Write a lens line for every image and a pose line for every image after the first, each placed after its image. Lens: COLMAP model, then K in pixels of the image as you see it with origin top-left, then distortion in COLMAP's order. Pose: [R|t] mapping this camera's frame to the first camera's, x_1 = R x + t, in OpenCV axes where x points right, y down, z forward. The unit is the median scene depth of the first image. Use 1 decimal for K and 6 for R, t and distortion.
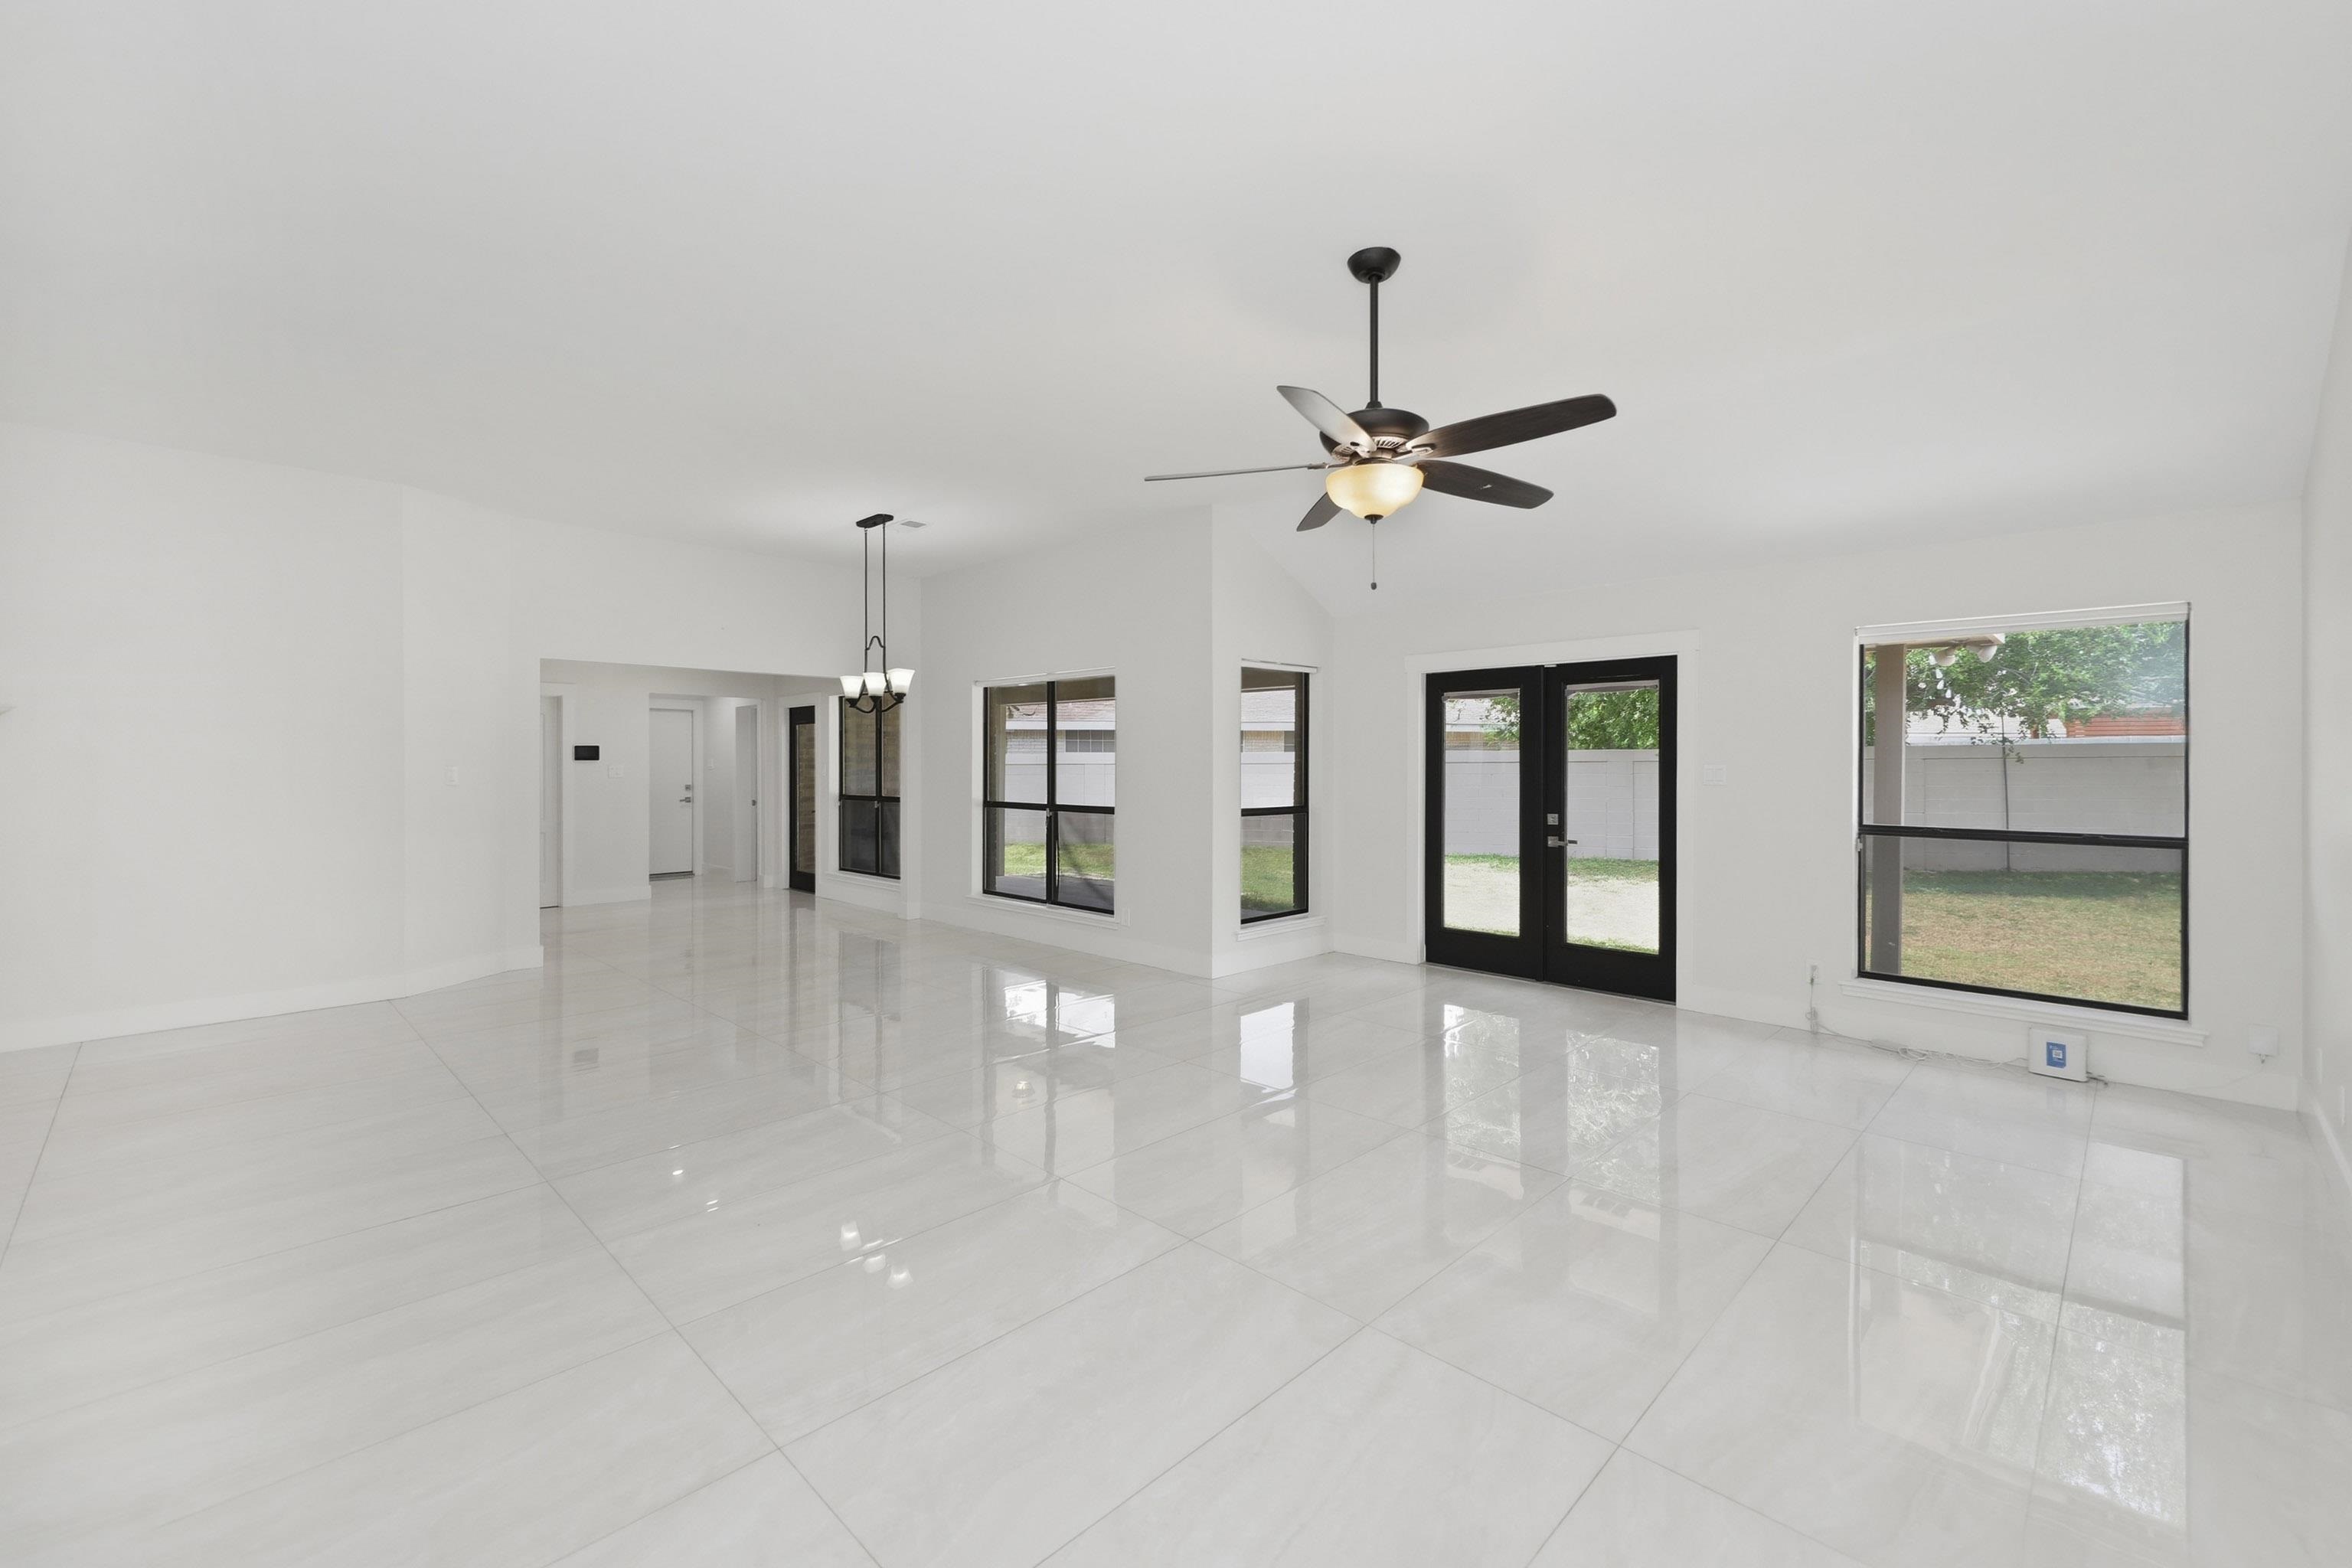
lens RADIAL K [[992.7, 0, 1170.2], [0, 992.7, 772.2], [0, 0, 1]] dist [0.011066, -0.003215]
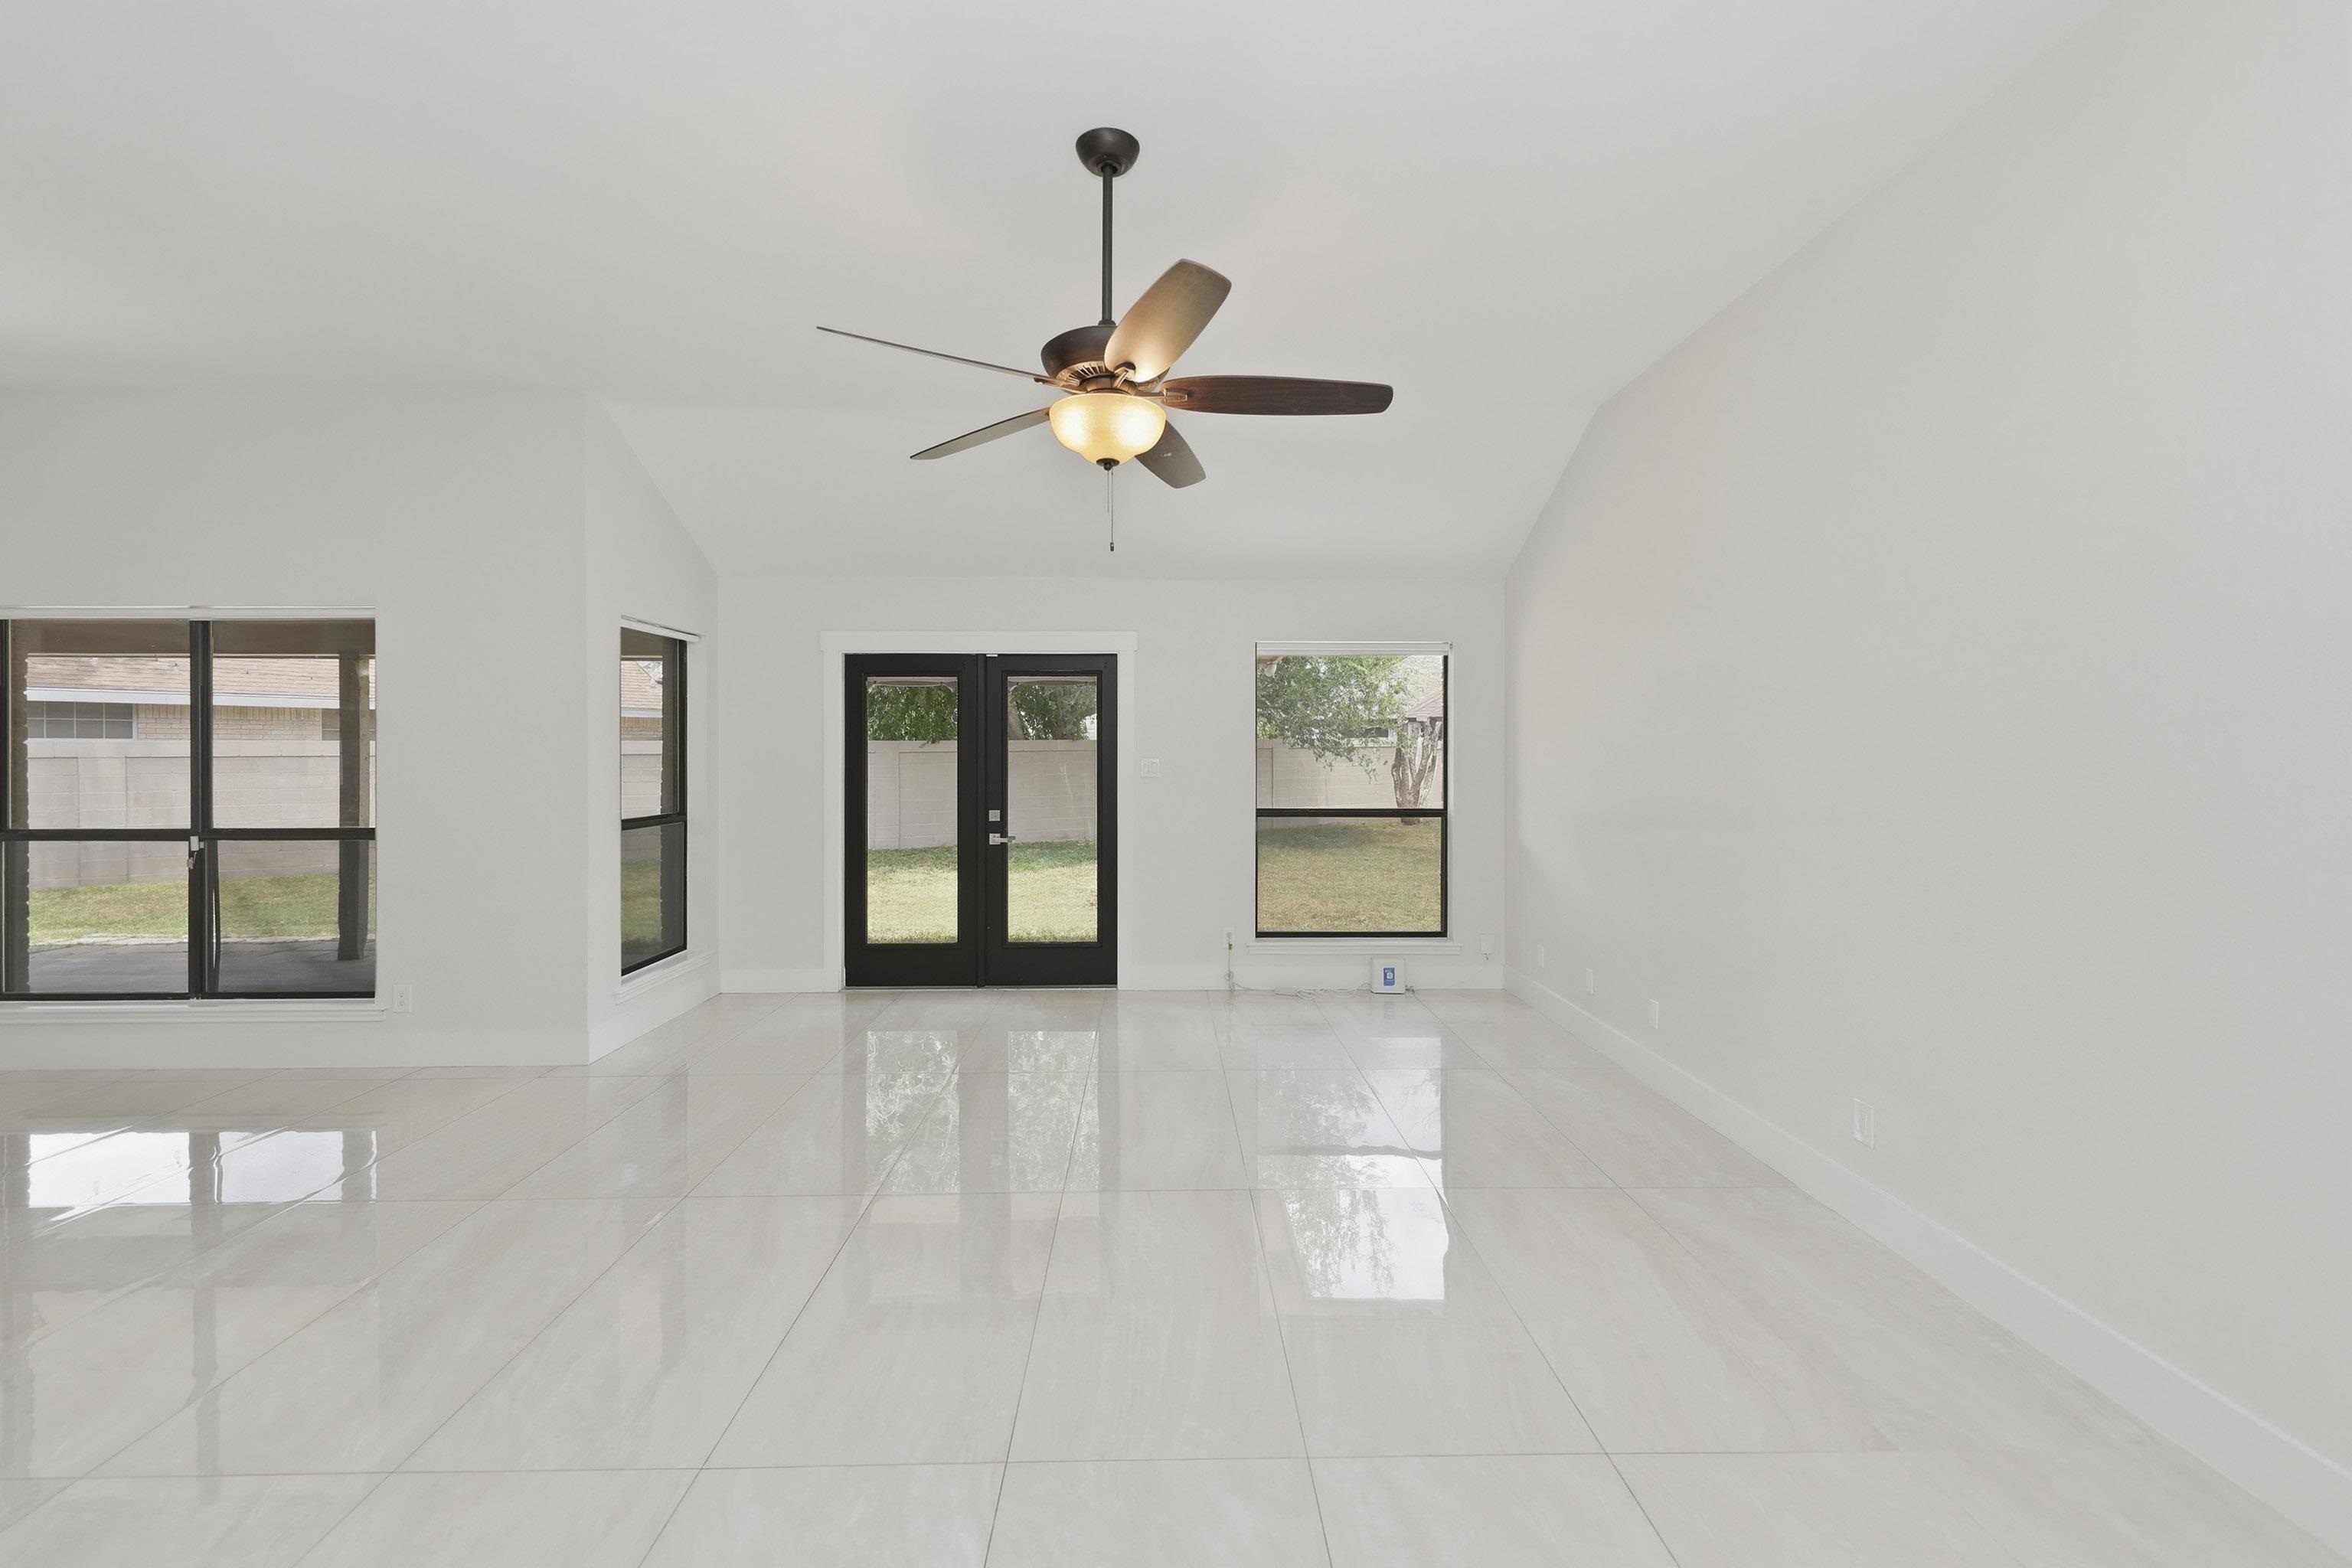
lens RADIAL K [[992.7, 0, 1178.3], [0, 992.7, 766.8], [0, 0, 1]] dist [0.011066, -0.003215]
pose [[0.692221, -0.011165, 0.721599, -0.178152], [0.007236, 0.999937, 0.008529, -0.006397], [-0.721649, -0.000682, 0.692259, 0.200685]]
